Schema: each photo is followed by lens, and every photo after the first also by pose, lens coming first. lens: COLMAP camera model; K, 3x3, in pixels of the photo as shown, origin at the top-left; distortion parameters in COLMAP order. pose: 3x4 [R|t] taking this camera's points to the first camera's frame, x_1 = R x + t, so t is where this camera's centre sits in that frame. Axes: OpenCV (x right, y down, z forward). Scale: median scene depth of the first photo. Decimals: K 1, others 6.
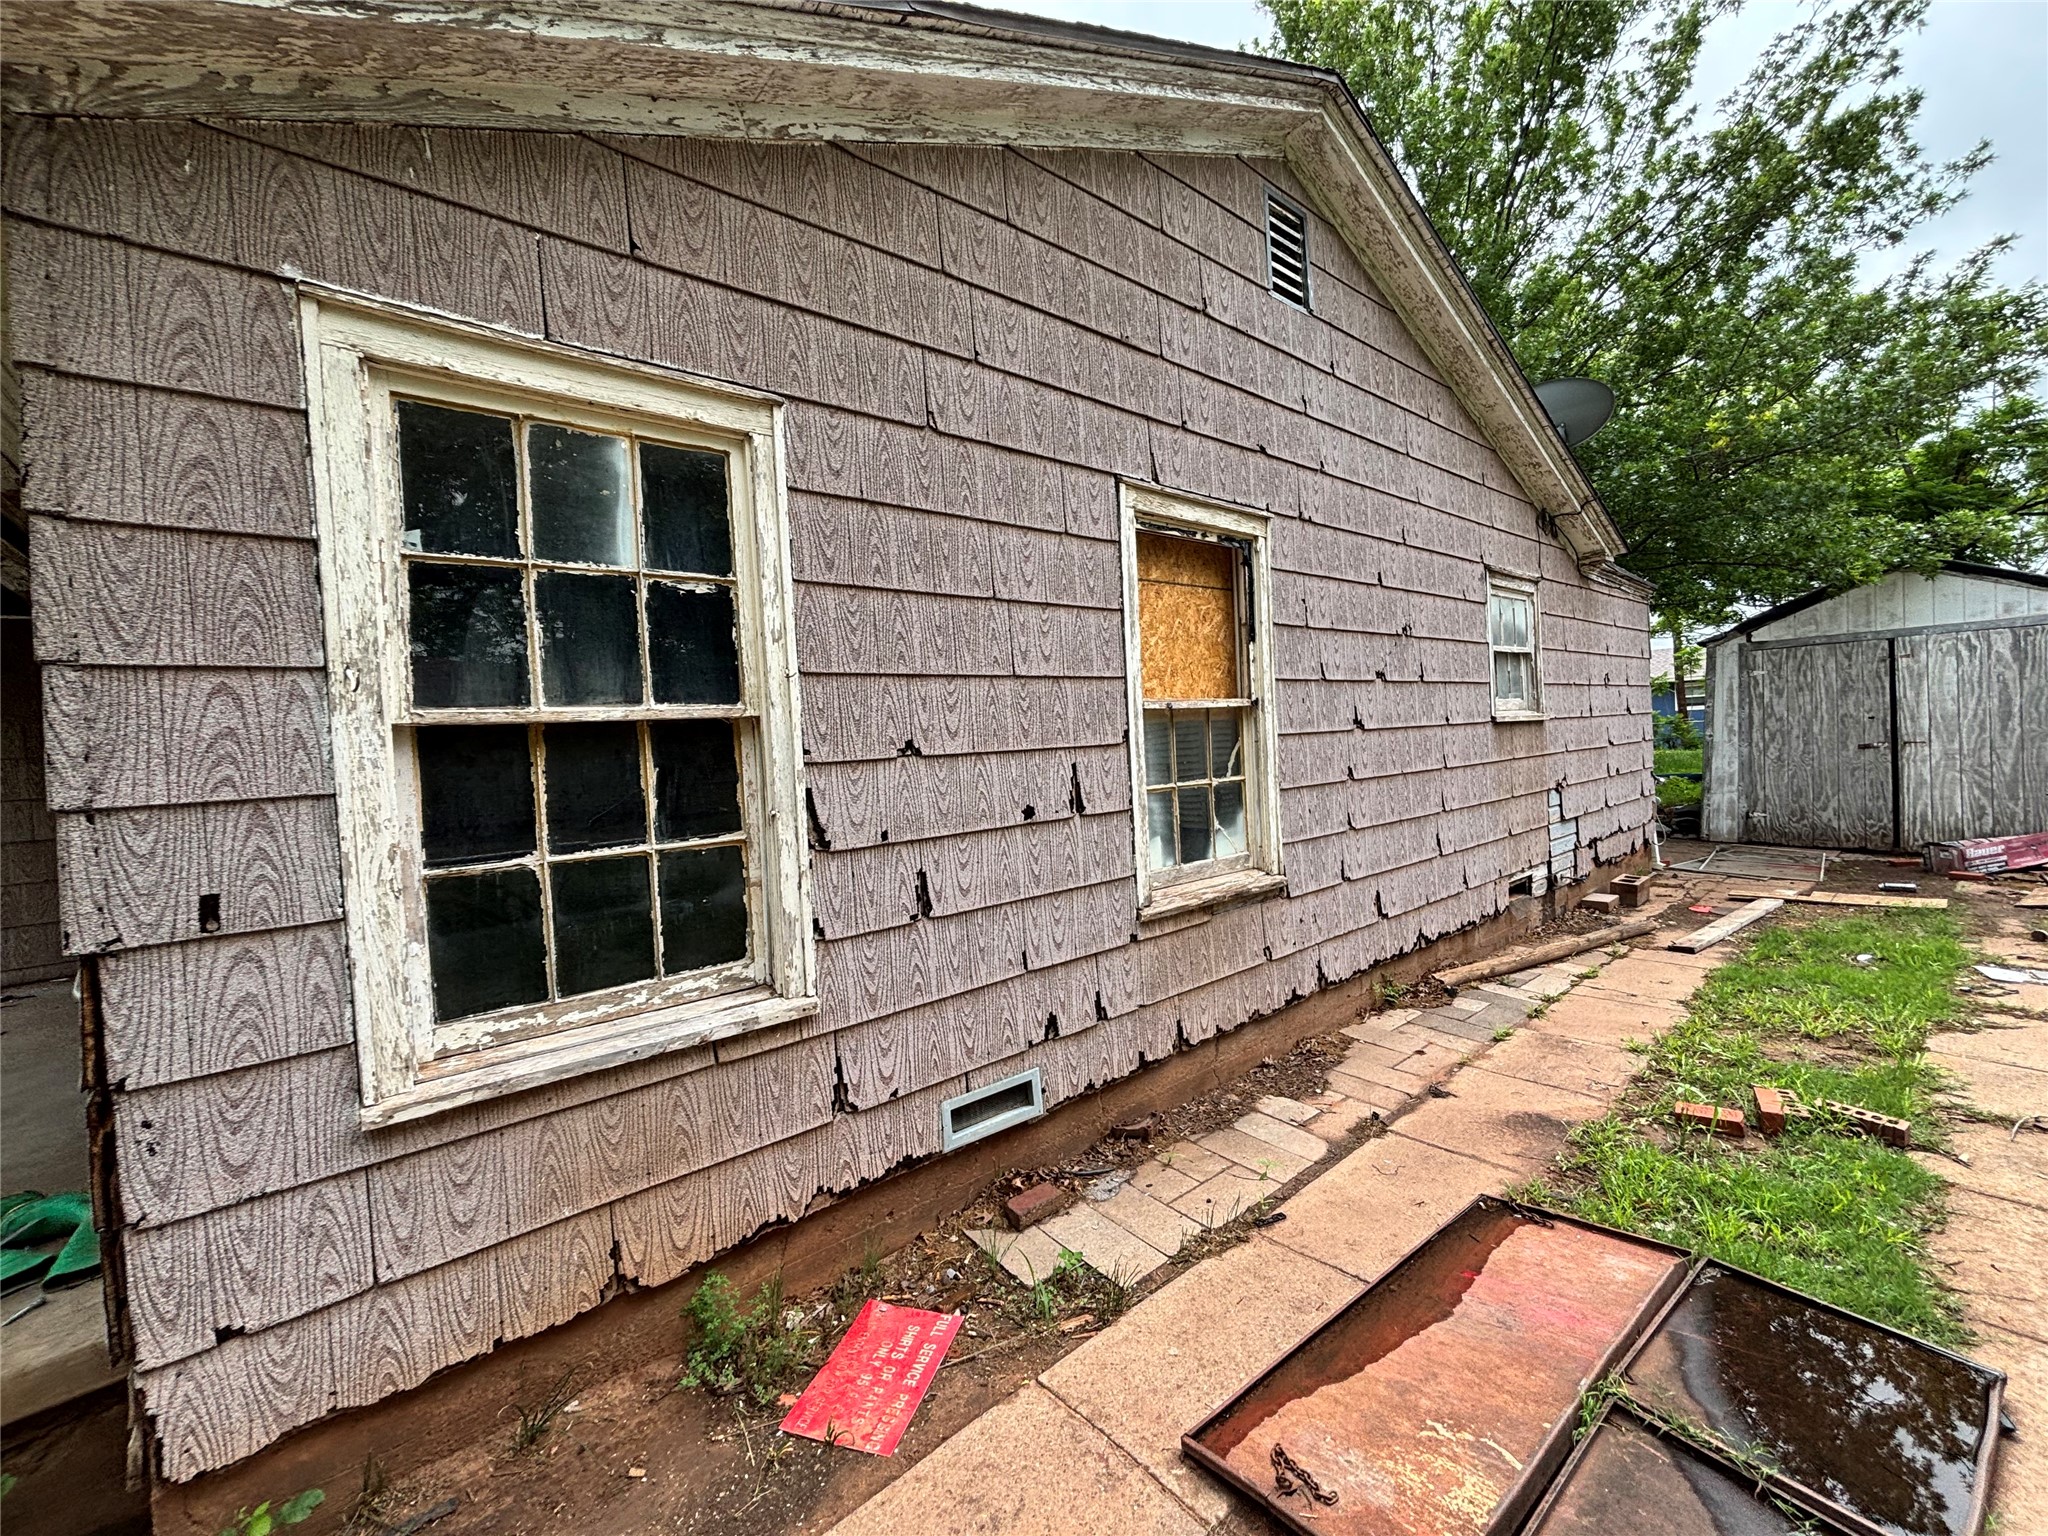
lens RADIAL K [[823.0, 0, 1021.1], [0, 823.0, 770.2], [0, 0, 1]] dist [0.010788, -0.003036]
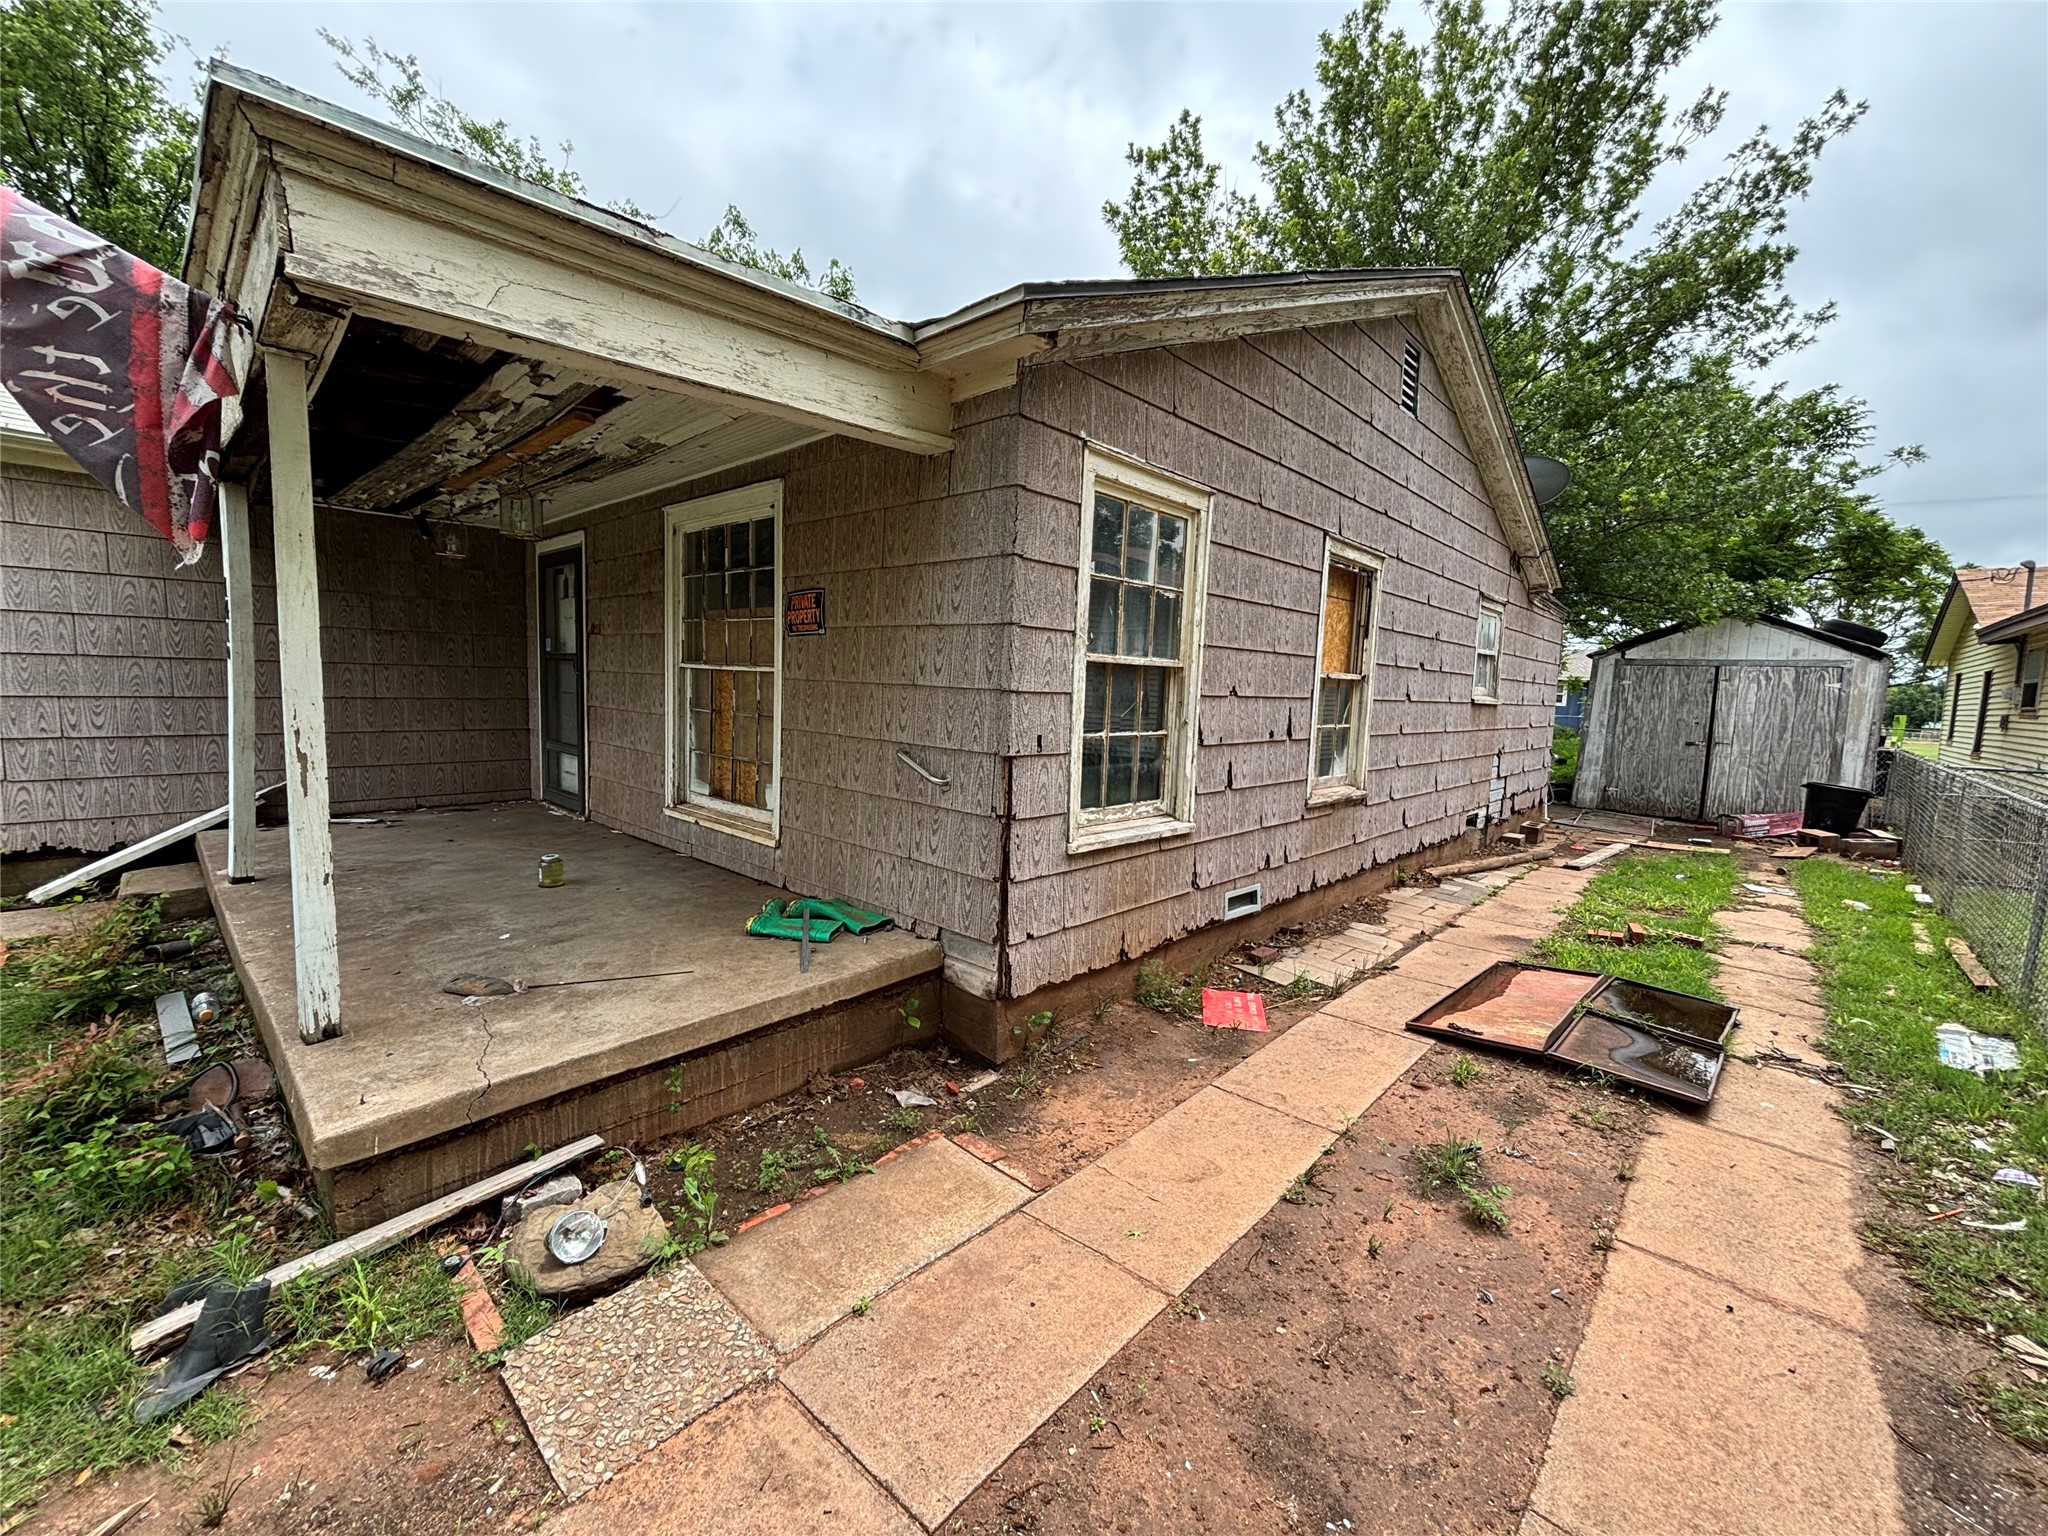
lens RADIAL K [[823.0, 0, 1027.3], [0, 823.0, 763.6], [0, 0, 1]] dist [0.010788, -0.003036]
pose [[0.987568, 0.079811, 0.135423, -0.583055], [-0.088501, 0.994303, 0.059403, 0.045341], [-0.129910, -0.070649, 0.989006, -0.499810]]
